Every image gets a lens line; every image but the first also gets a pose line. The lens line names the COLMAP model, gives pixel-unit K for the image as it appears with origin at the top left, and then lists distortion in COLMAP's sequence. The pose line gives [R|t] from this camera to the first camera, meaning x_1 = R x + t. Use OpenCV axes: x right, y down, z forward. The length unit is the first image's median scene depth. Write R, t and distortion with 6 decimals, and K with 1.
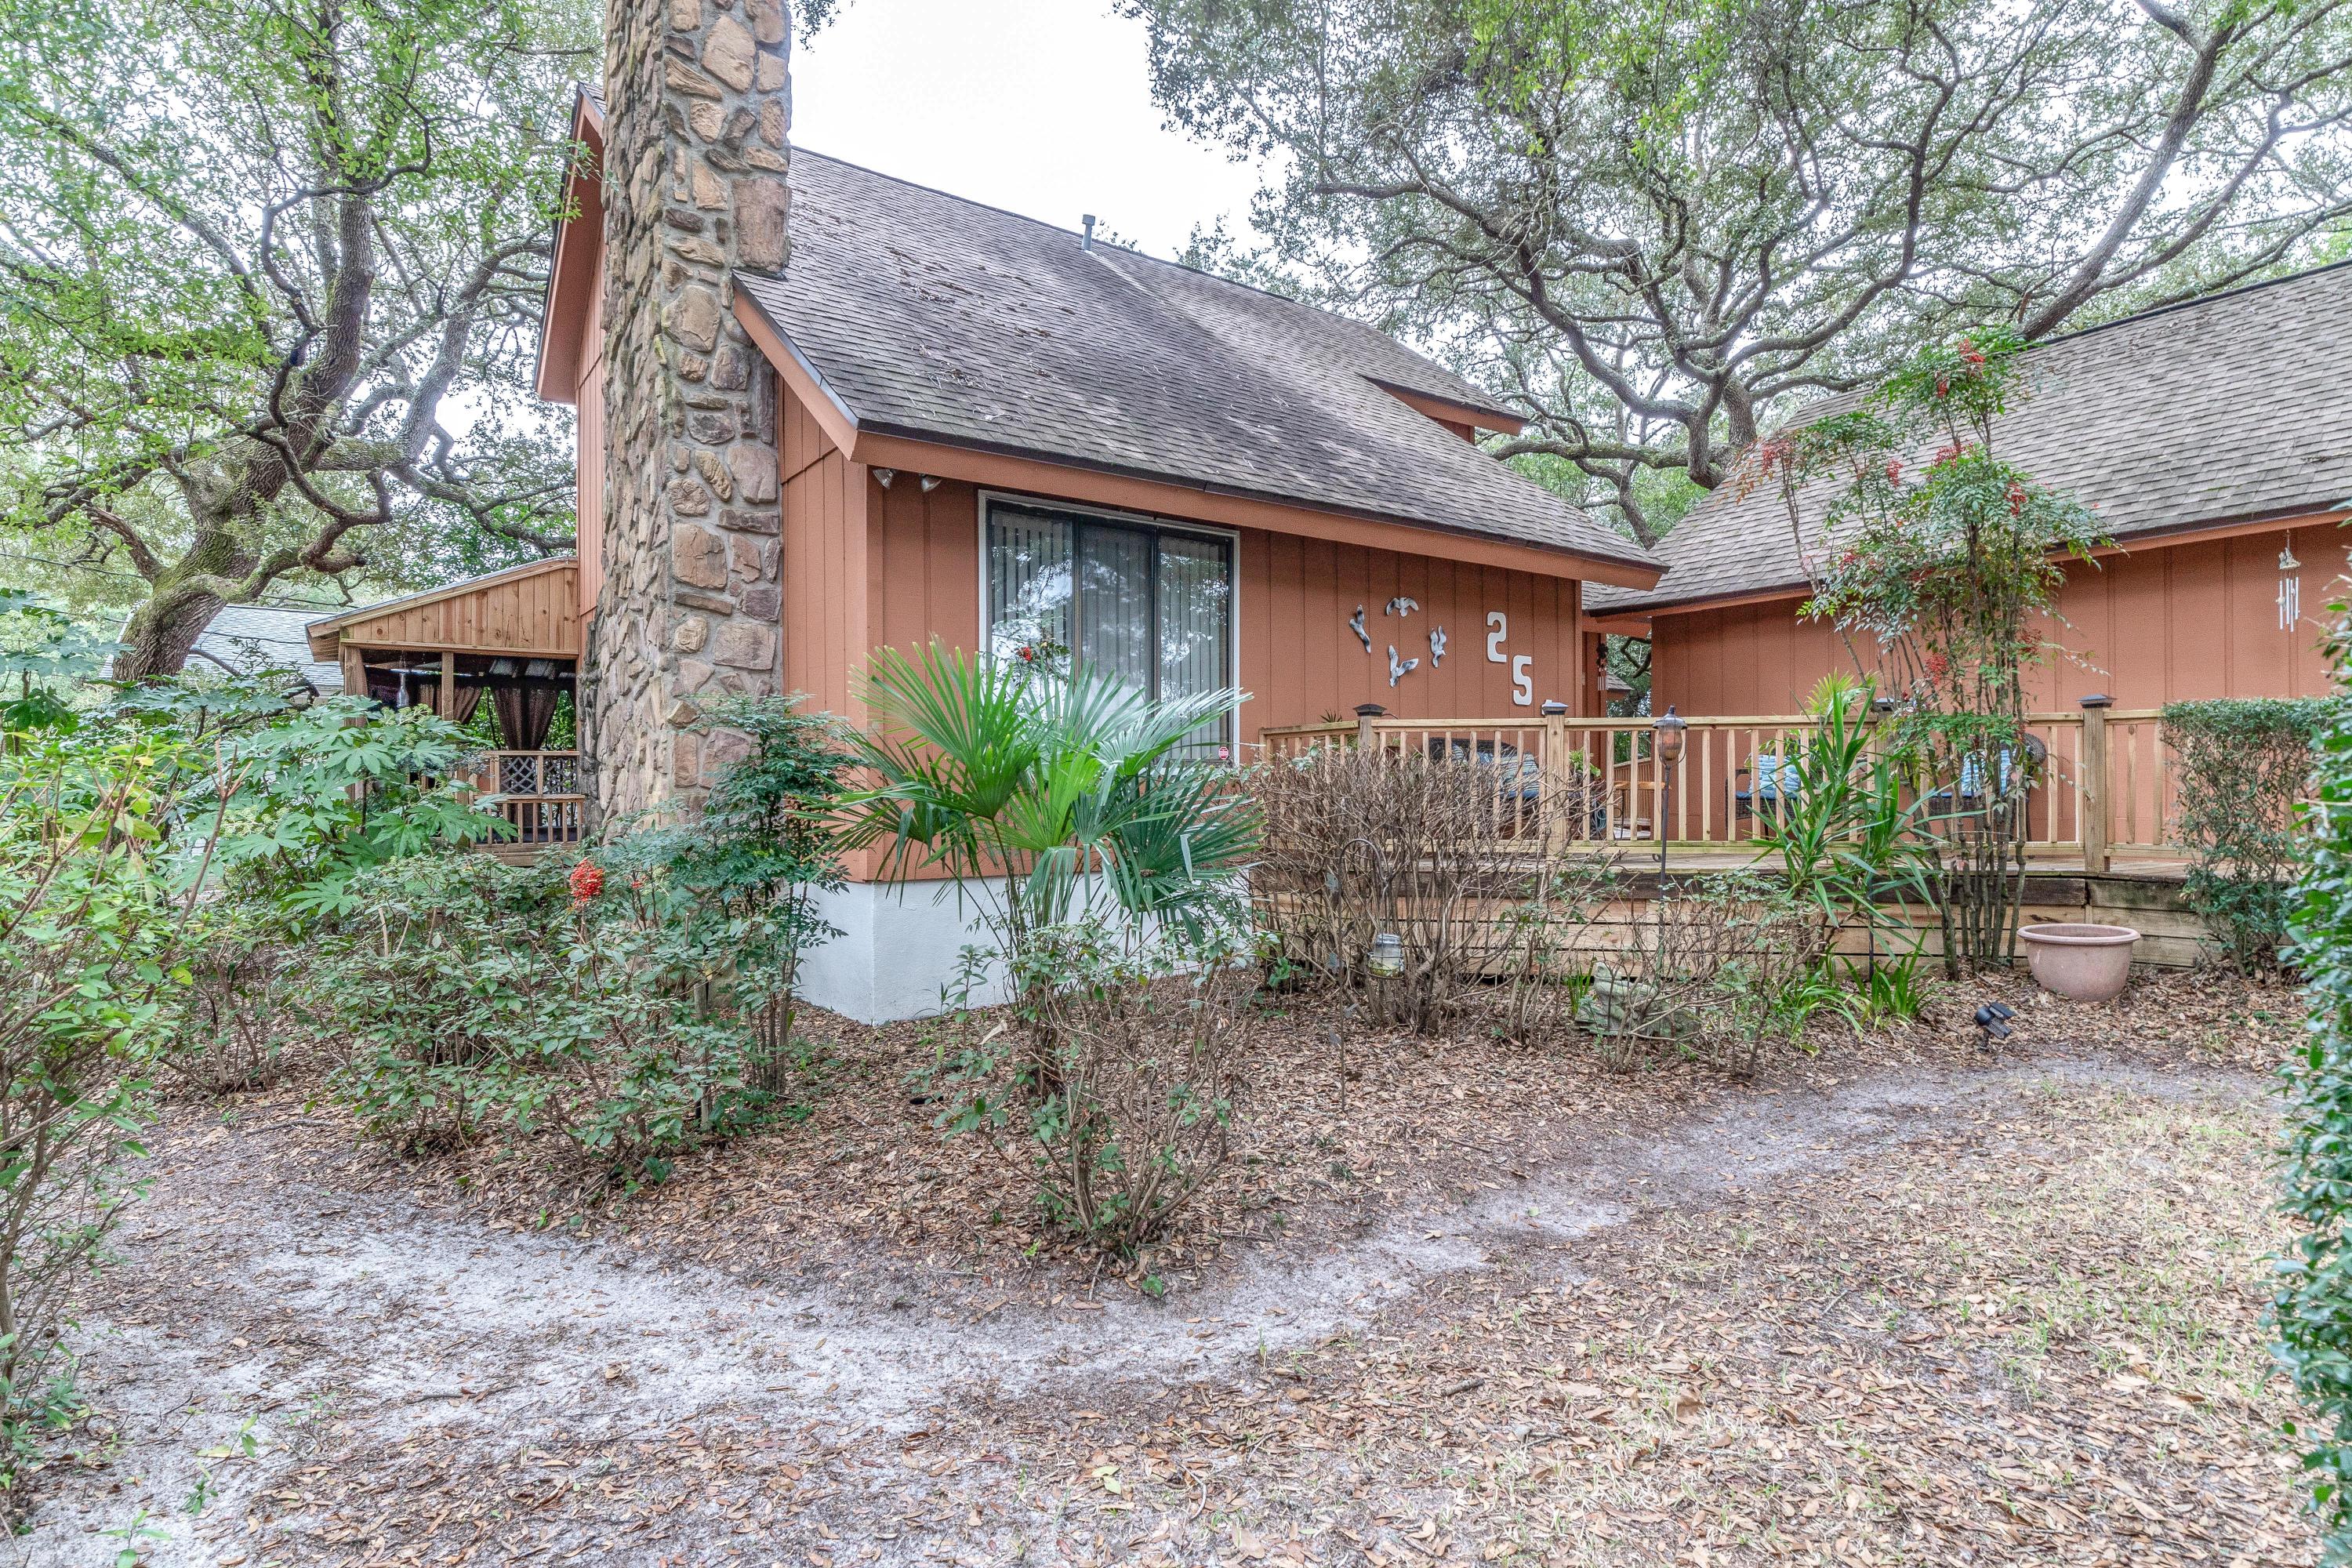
lens RADIAL K [[1216.6, 0, 1176.7], [0, 1216.6, 818.8], [0, 0, 1]] dist [-0.001774, -0.000864]
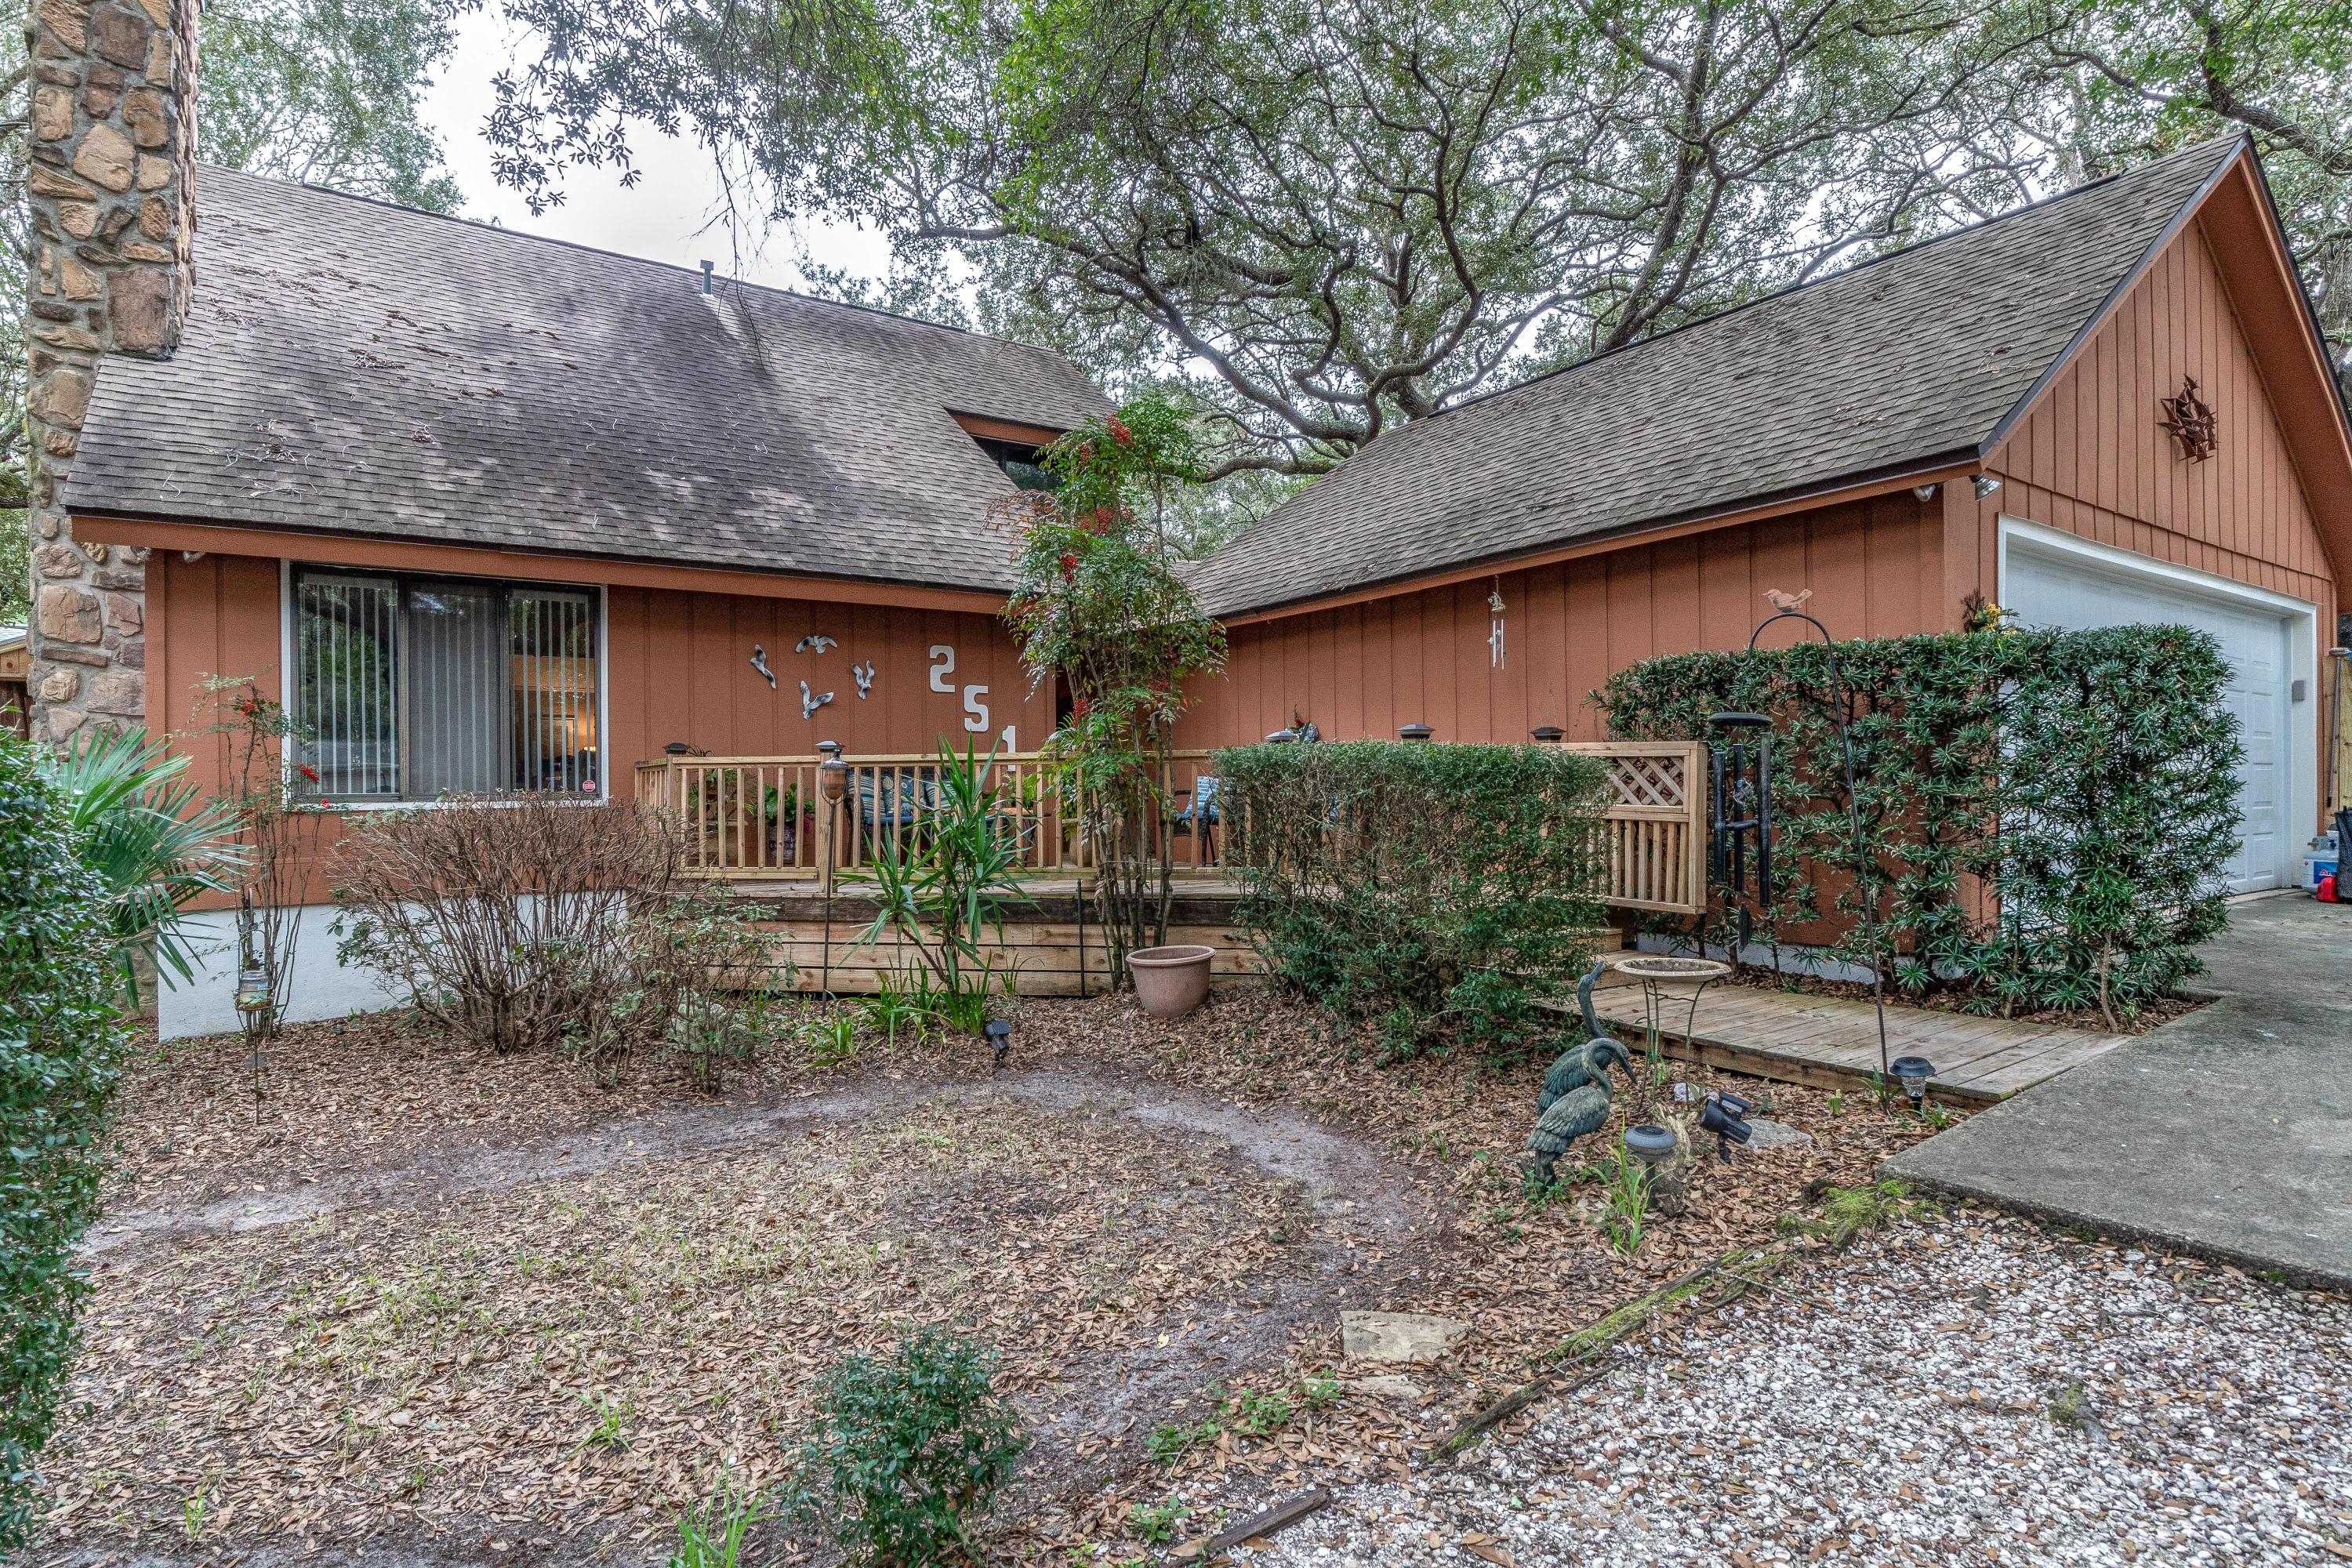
lens RADIAL K [[1220.7, 0, 1172.6], [0, 1220.7, 805.1], [0, 0, 1]] dist [-0.001326, -0.001480]
pose [[0.999837, -0.007618, -0.016377, 0.615497], [0.007544, 0.999961, -0.004568, -0.029787], [0.016411, 0.004444, 0.999855, -0.086906]]
